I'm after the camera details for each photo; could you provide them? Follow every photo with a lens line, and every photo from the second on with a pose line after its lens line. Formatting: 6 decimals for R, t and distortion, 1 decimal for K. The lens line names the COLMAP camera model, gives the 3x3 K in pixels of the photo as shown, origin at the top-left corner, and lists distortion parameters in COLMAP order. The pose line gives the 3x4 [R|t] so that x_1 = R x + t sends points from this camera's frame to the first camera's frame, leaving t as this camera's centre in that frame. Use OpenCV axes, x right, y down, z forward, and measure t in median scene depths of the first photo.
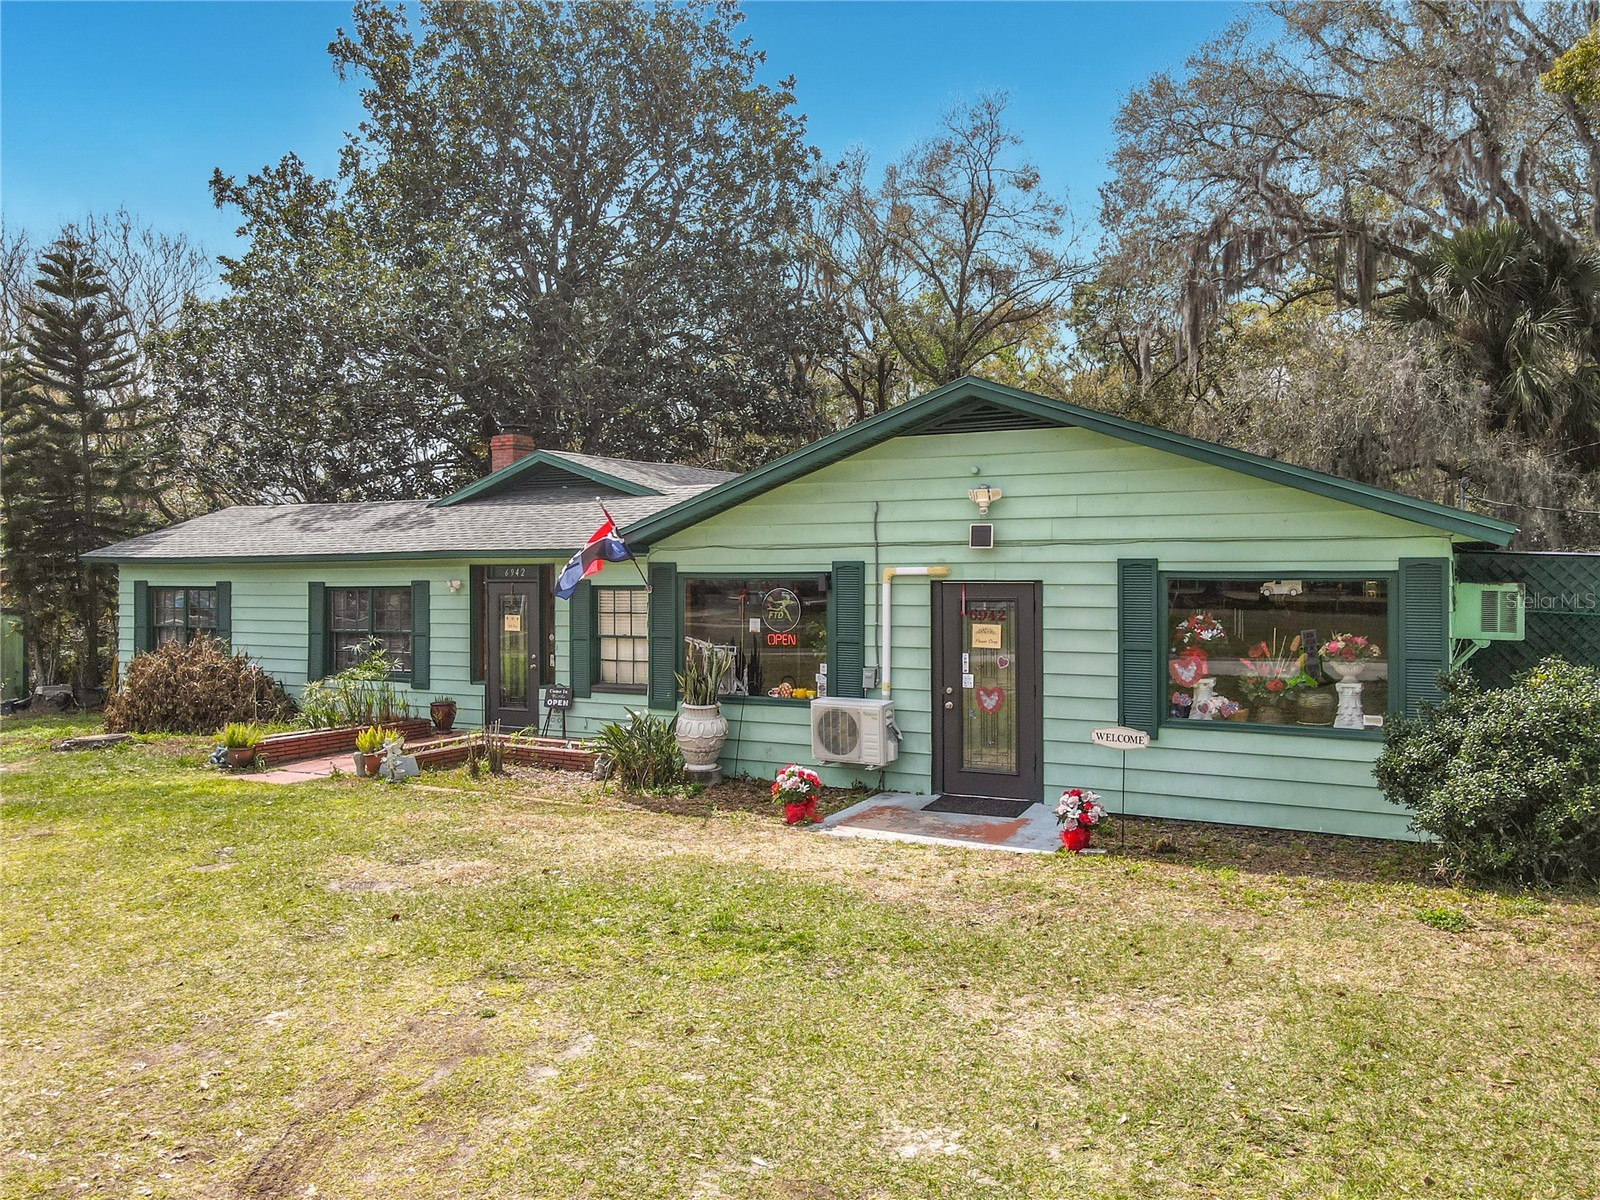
lens RADIAL K [[1209.7, 0, 807.9], [0, 1209.7, 571.2], [0, 0, 1]] dist [-0.004241, 0.007242]
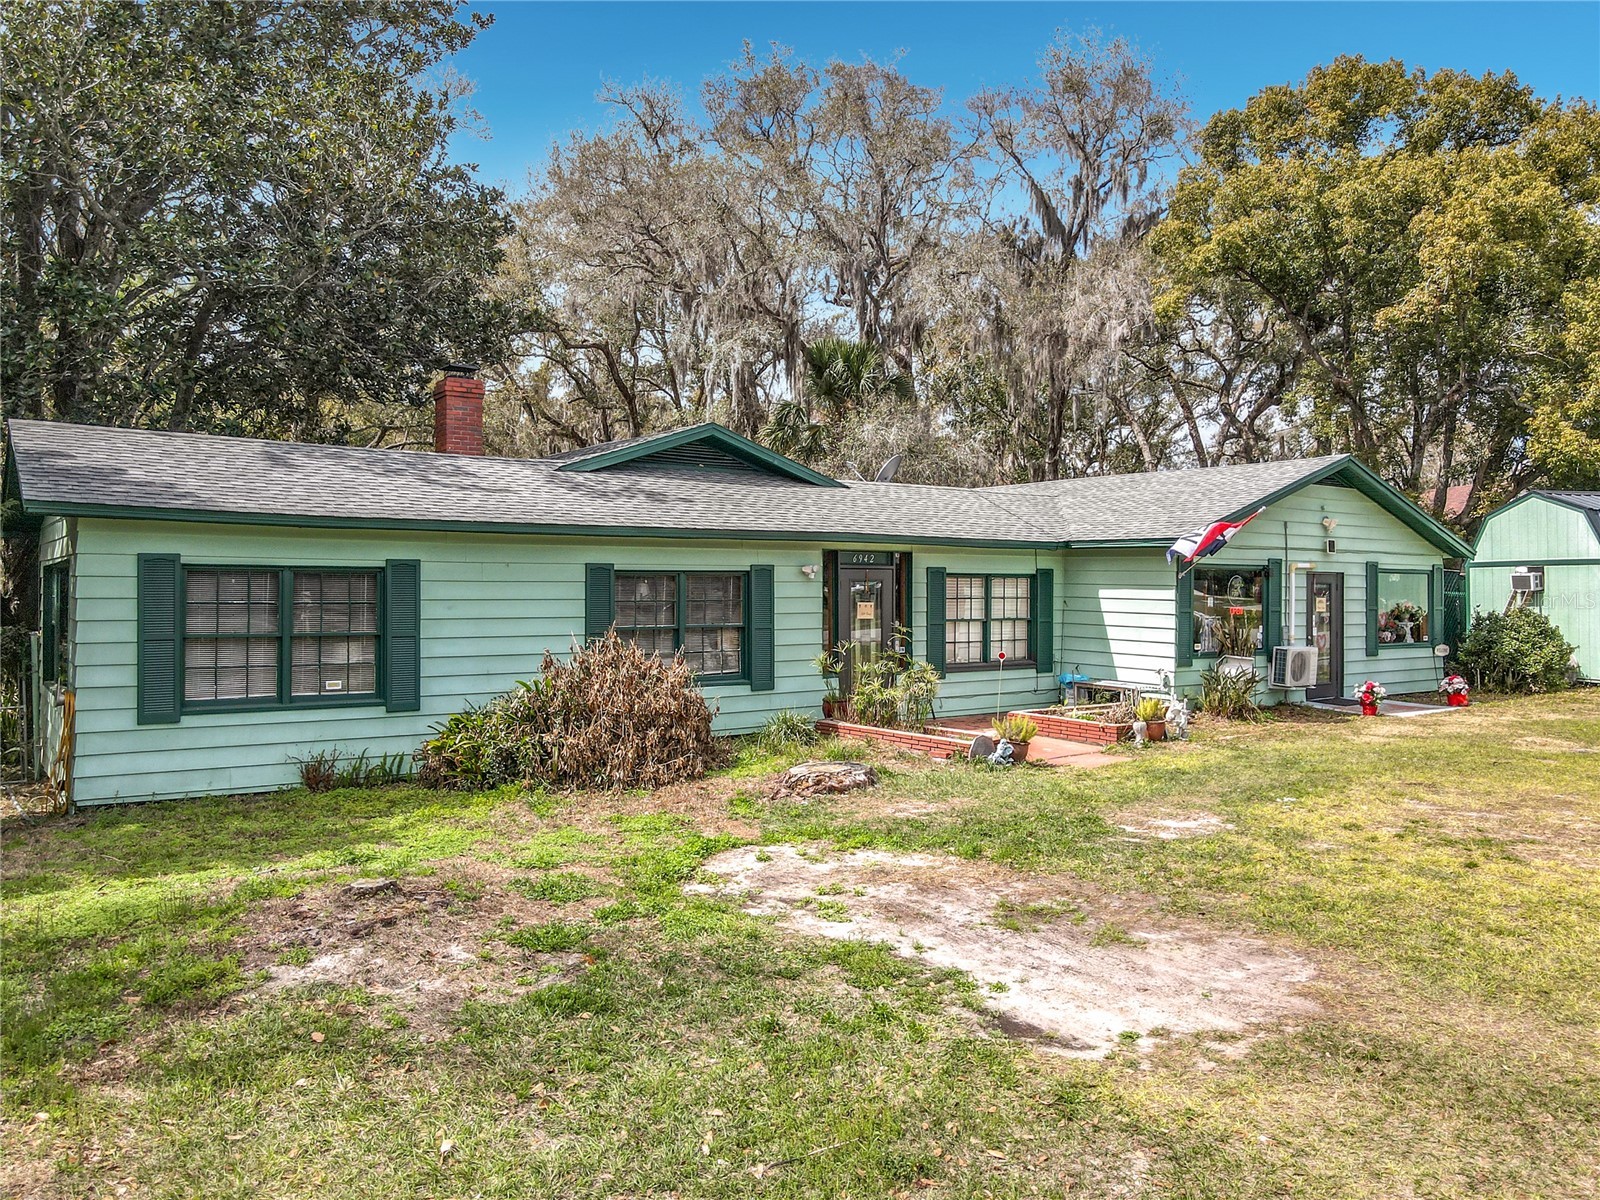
lens RADIAL K [[1209.7, 0, 807.9], [0, 1209.7, 571.2], [0, 0, 1]] dist [-0.004241, 0.007242]
pose [[0.412345, 0.017175, 0.910866, -1.650212], [-0.009691, 0.999848, -0.014466, 0.036764], [-0.910976, -0.002862, 0.412449, 0.920206]]
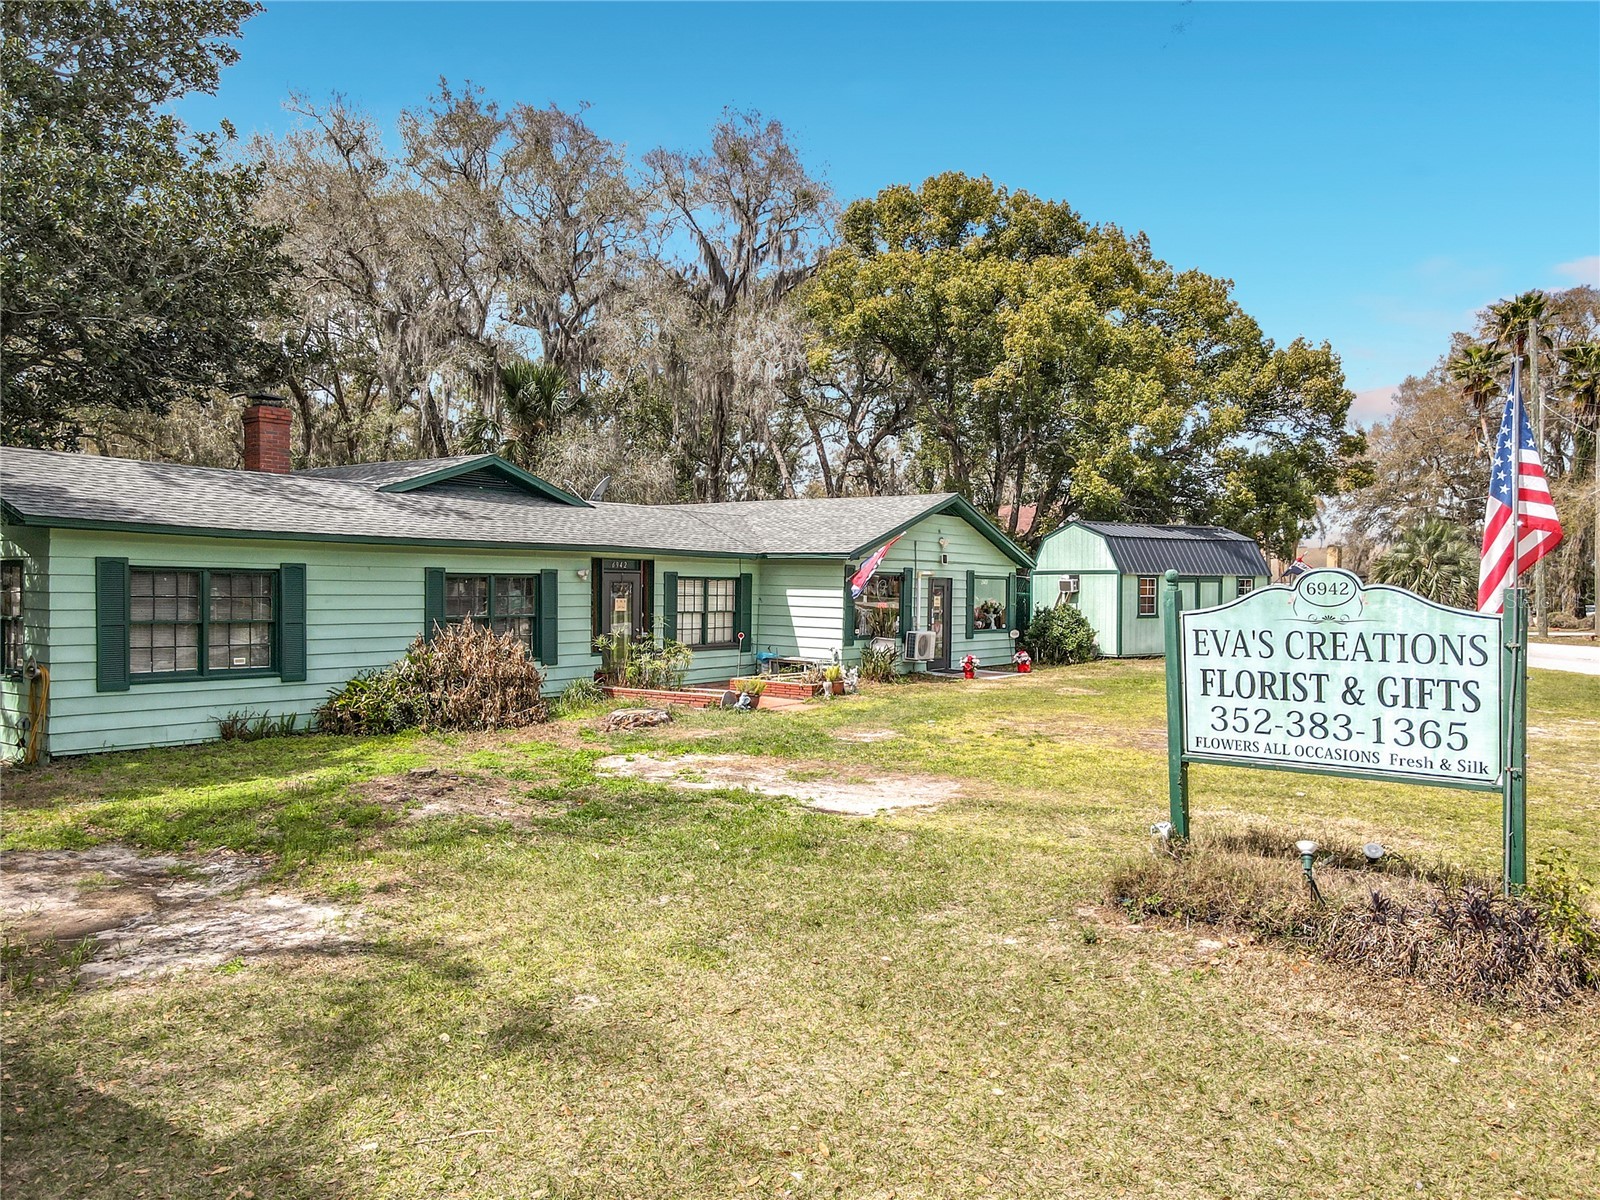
lens RADIAL K [[1198.5, 0, 846.7], [0, 1198.5, 625.8], [0, 0, 1]] dist [-0.097169, 0.164284]
pose [[0.077620, -0.026464, 0.996632, -2.116553], [-0.015985, 0.999486, 0.027785, 0.037959], [-0.996855, -0.018088, 0.077158, 0.957578]]
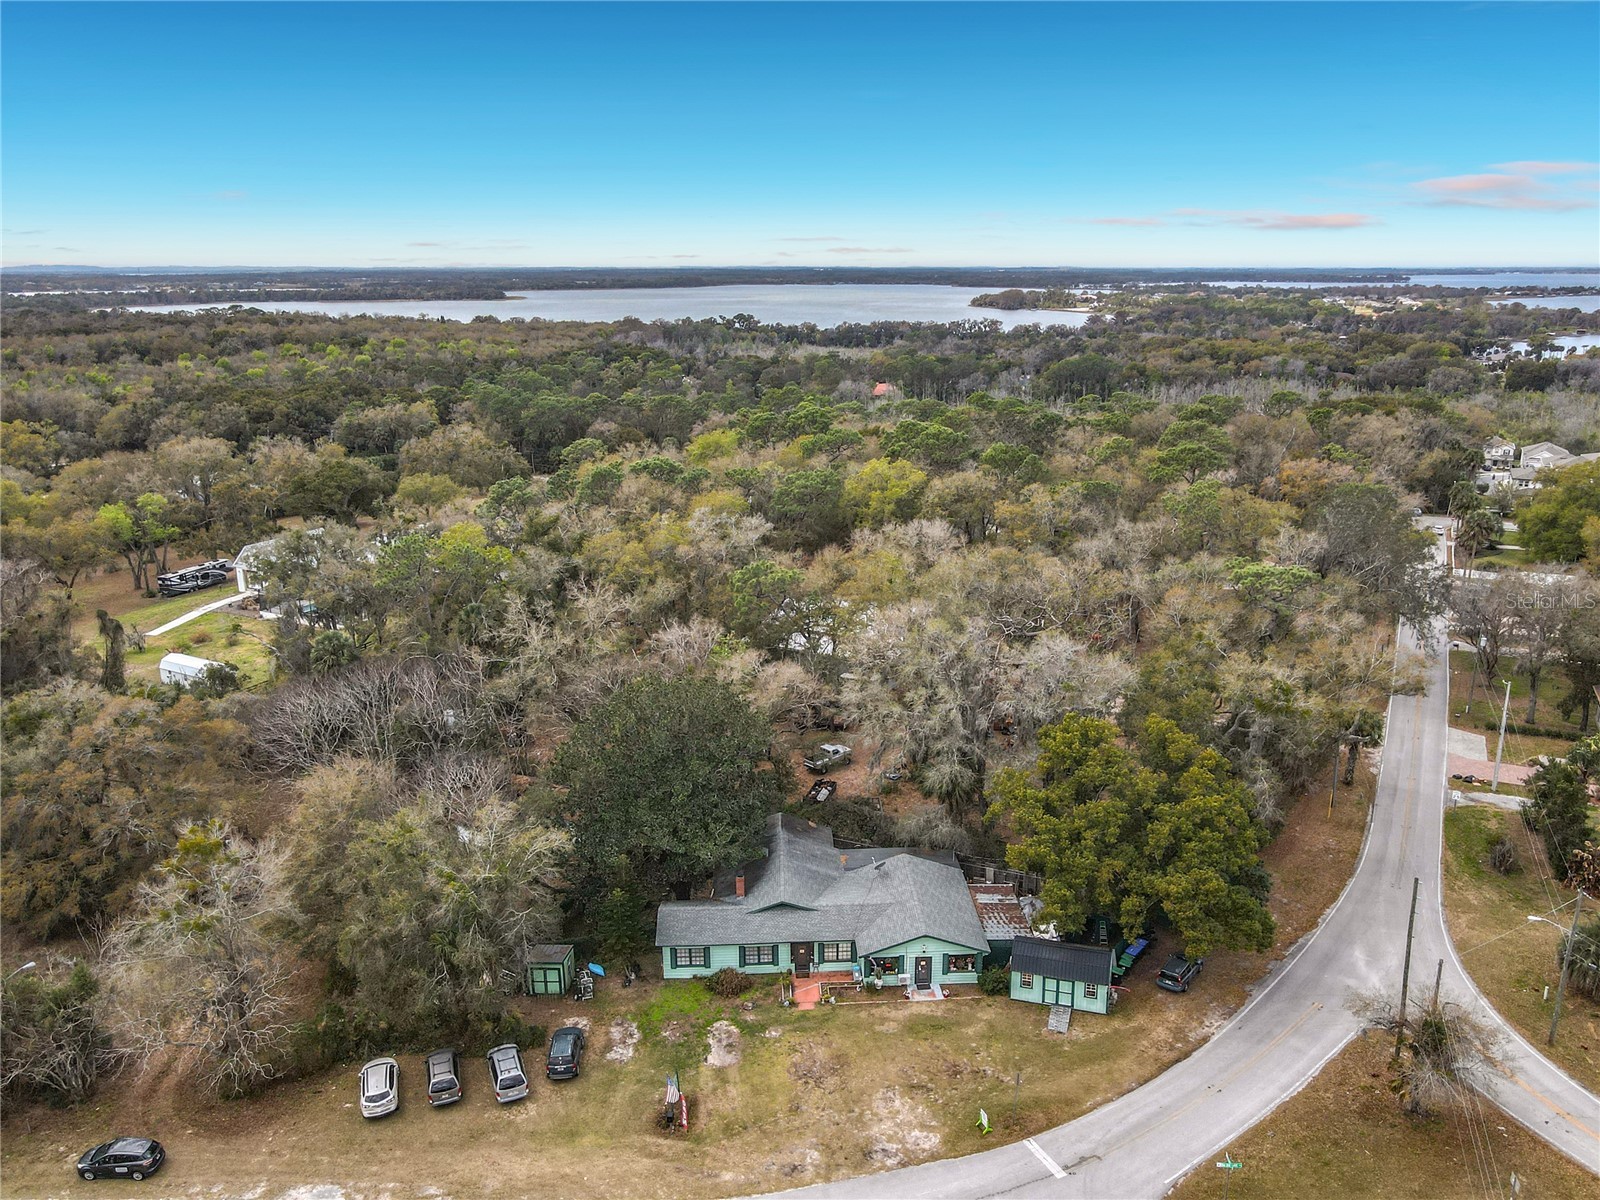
lens RADIAL K [[1202.5, 0, 800.0], [0, 1202.5, 600.0], [0, 0, 1]] dist [-0.000616, -0.001420]
pose [[0.852441, -0.139009, 0.504005, -3.505112], [0.005405, 0.966297, 0.257371, -3.600221], [-0.522795, -0.216670, 0.824463, -3.722507]]
